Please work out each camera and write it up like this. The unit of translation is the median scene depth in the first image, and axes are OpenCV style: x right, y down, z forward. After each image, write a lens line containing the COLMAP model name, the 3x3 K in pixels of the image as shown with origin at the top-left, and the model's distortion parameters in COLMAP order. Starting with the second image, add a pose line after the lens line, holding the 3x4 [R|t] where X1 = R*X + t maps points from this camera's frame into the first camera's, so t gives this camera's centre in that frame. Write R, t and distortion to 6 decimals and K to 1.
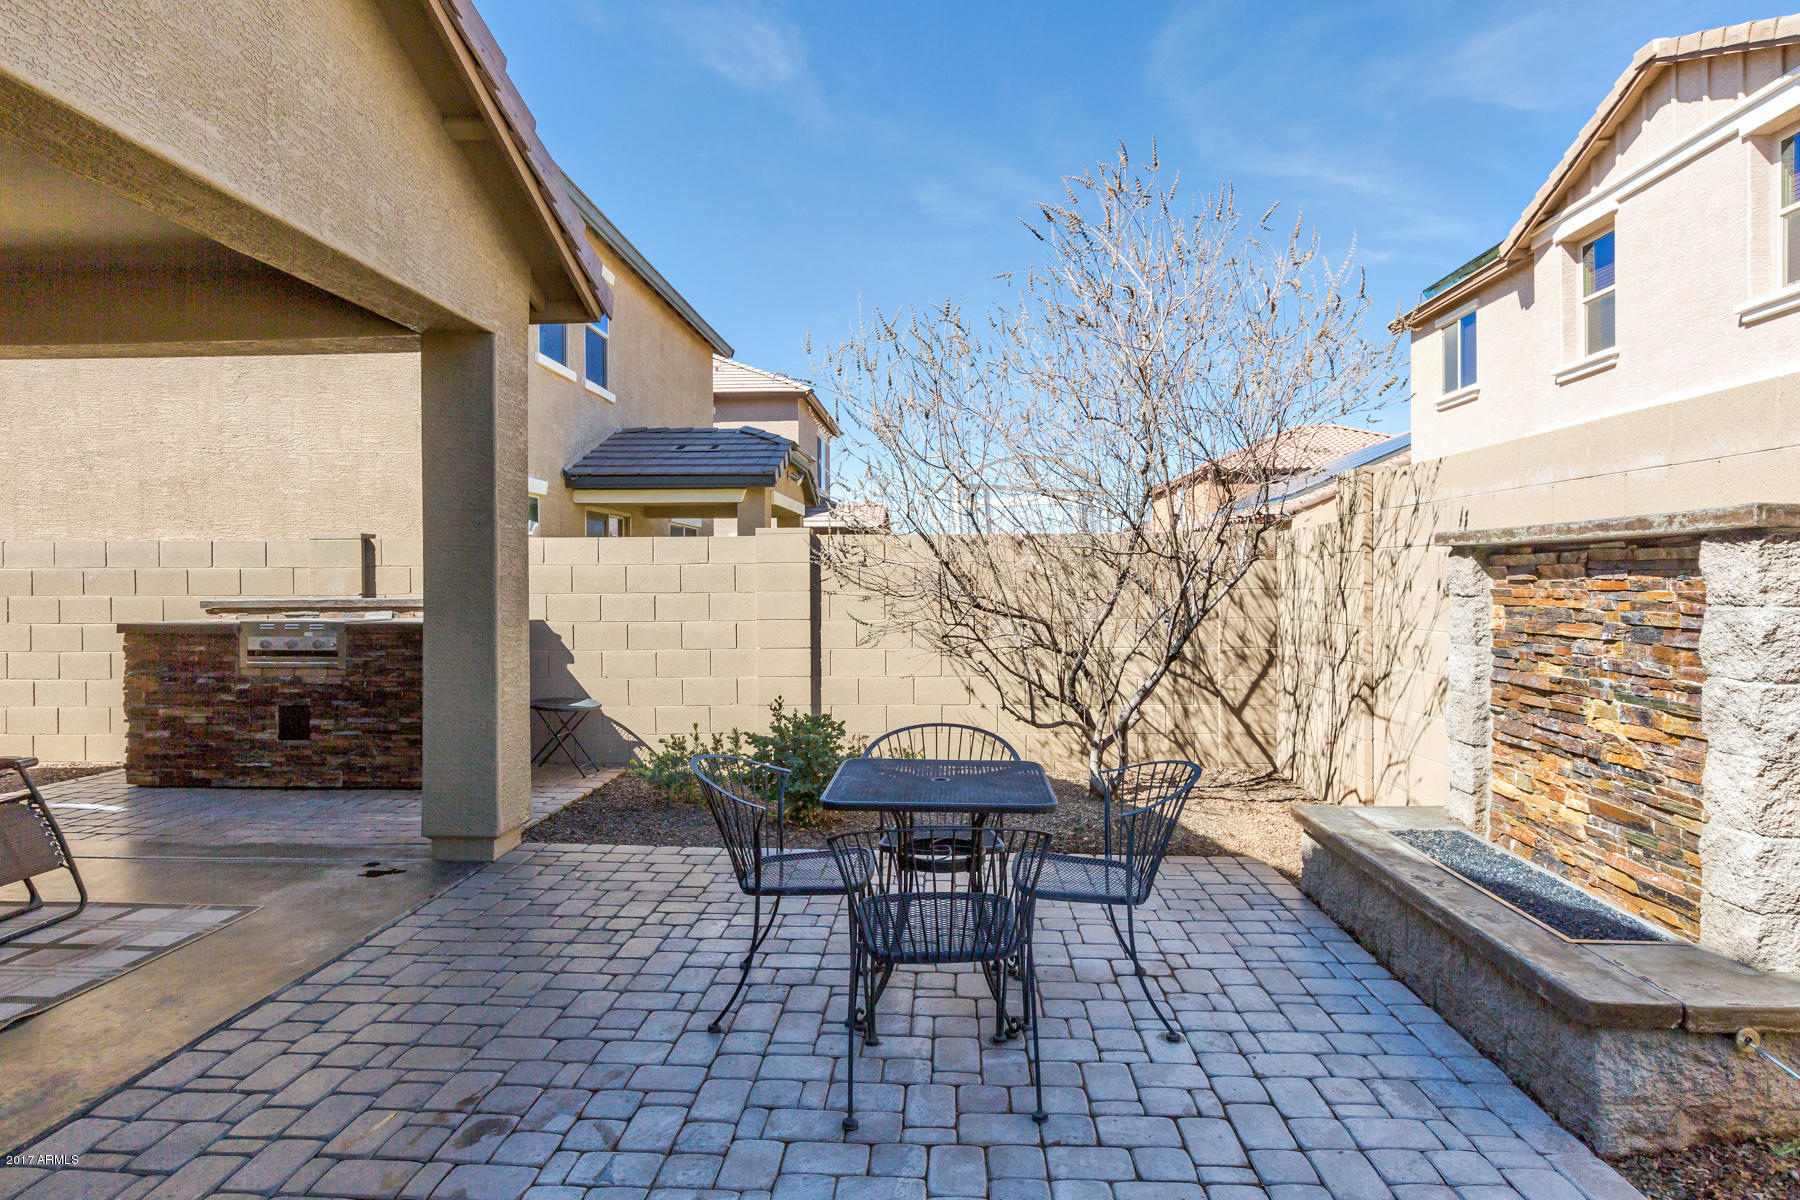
lens RADIAL K [[974.6, 0, 902.9], [0, 974.6, 586.4], [0, 0, 1]] dist [0.002751, -0.001014]
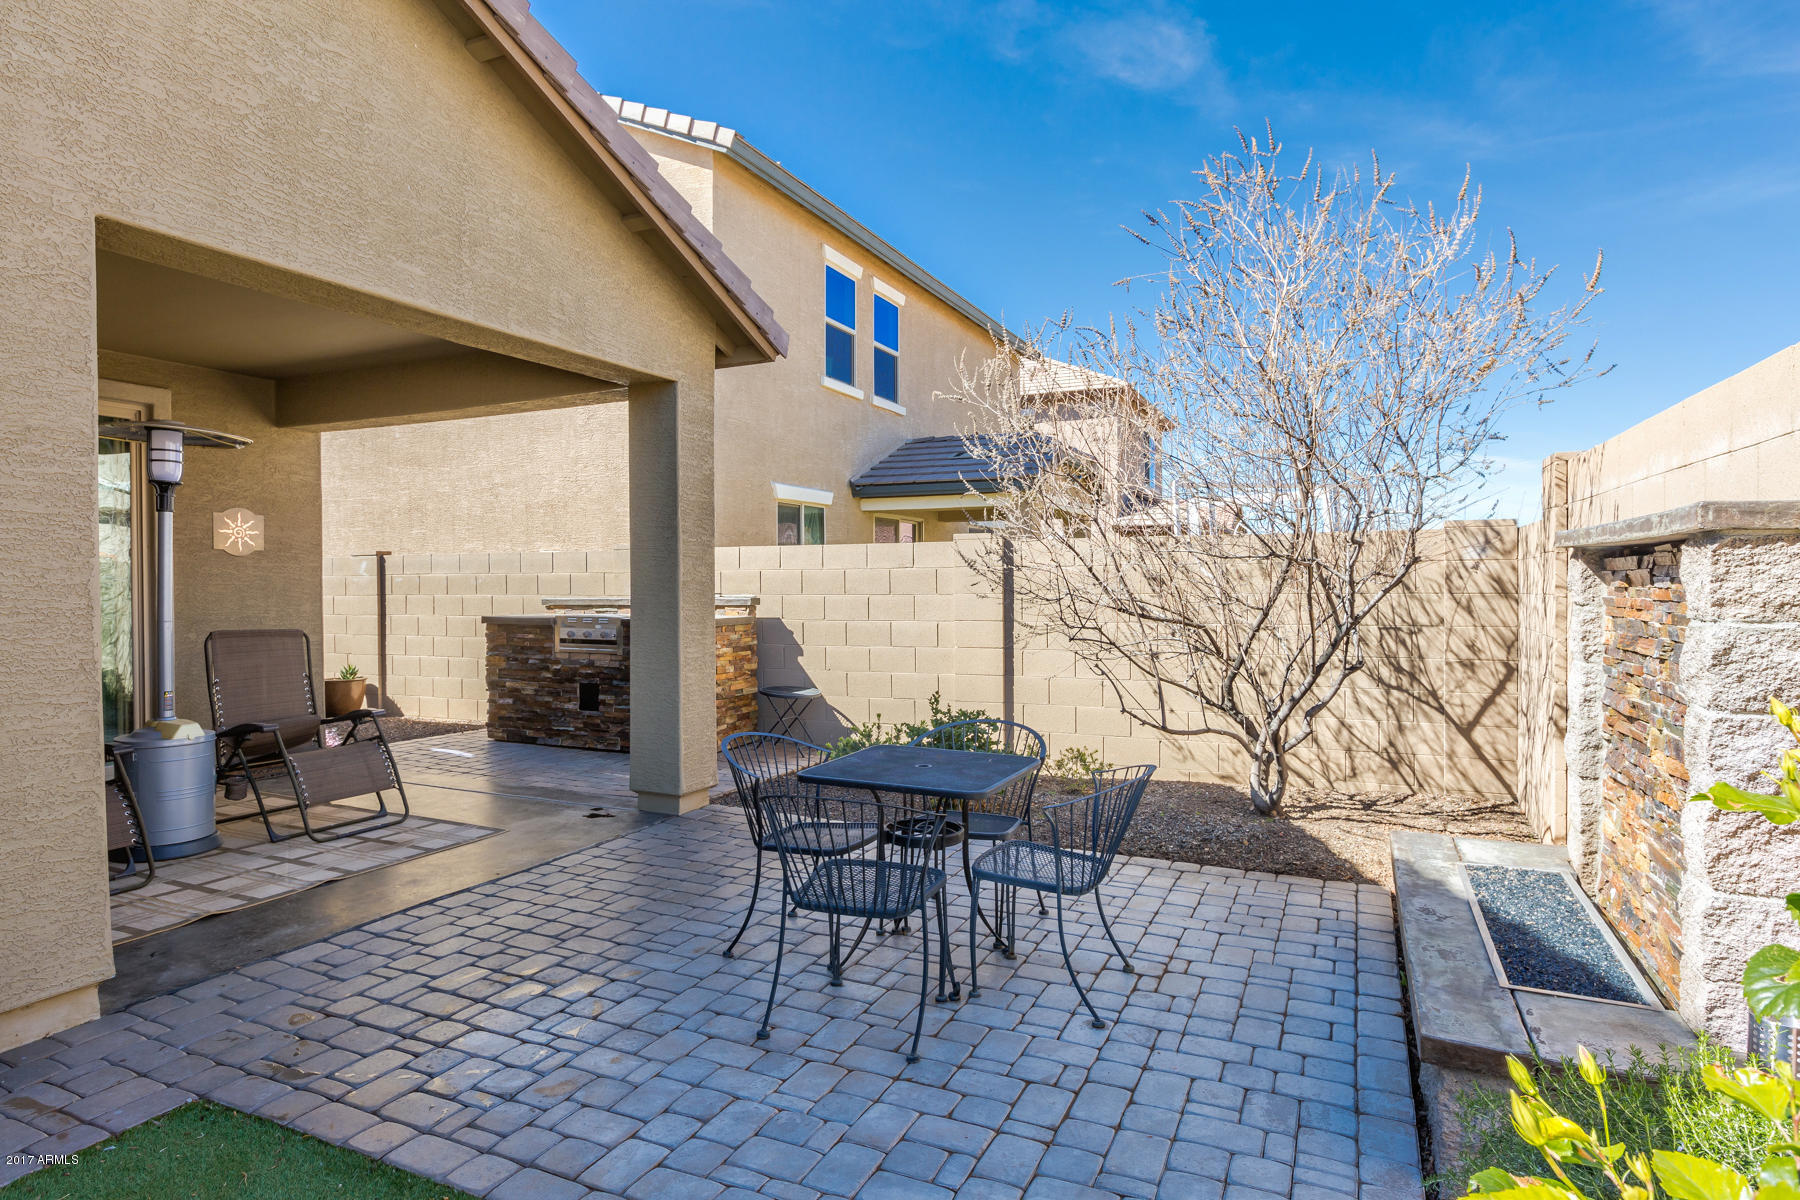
lens RADIAL K [[993.3, 0, 878.7], [0, 993.3, 591.7], [0, 0, 1]] dist [-0.001716, -0.000226]
pose [[0.922174, 0.003475, -0.386760, 0.212849], [-0.001100, 0.999979, 0.006361, -0.004254], [0.386774, -0.005441, 0.922159, -0.033524]]
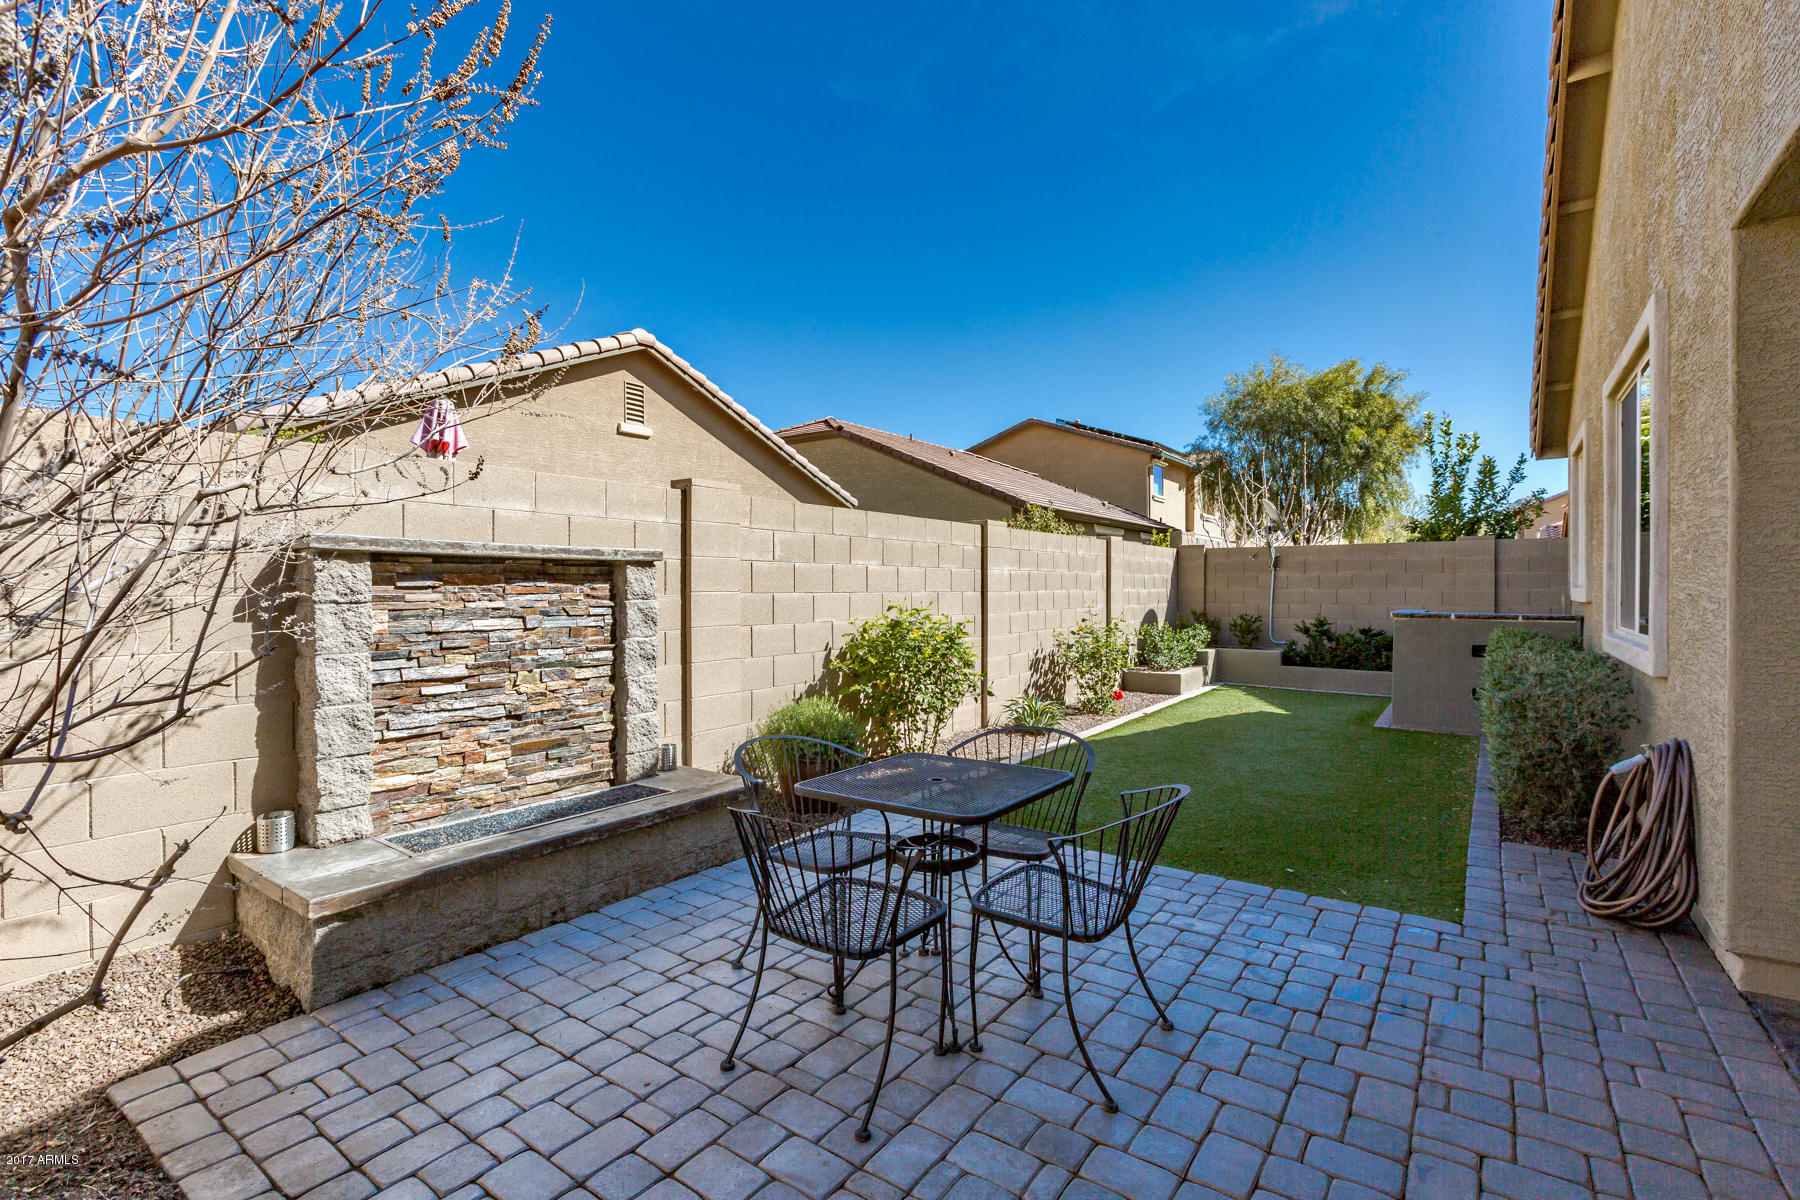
lens RADIAL K [[835.0, 0, 894.0], [0, 835.0, 590.6], [0, 0, 1]] dist [-0.009142, 0.000095]
pose [[-0.837754, 0.002423, 0.546043, -0.197788], [0.007383, 0.999949, 0.006889, -0.002257], [-0.545998, 0.009802, -0.837729, 0.864613]]
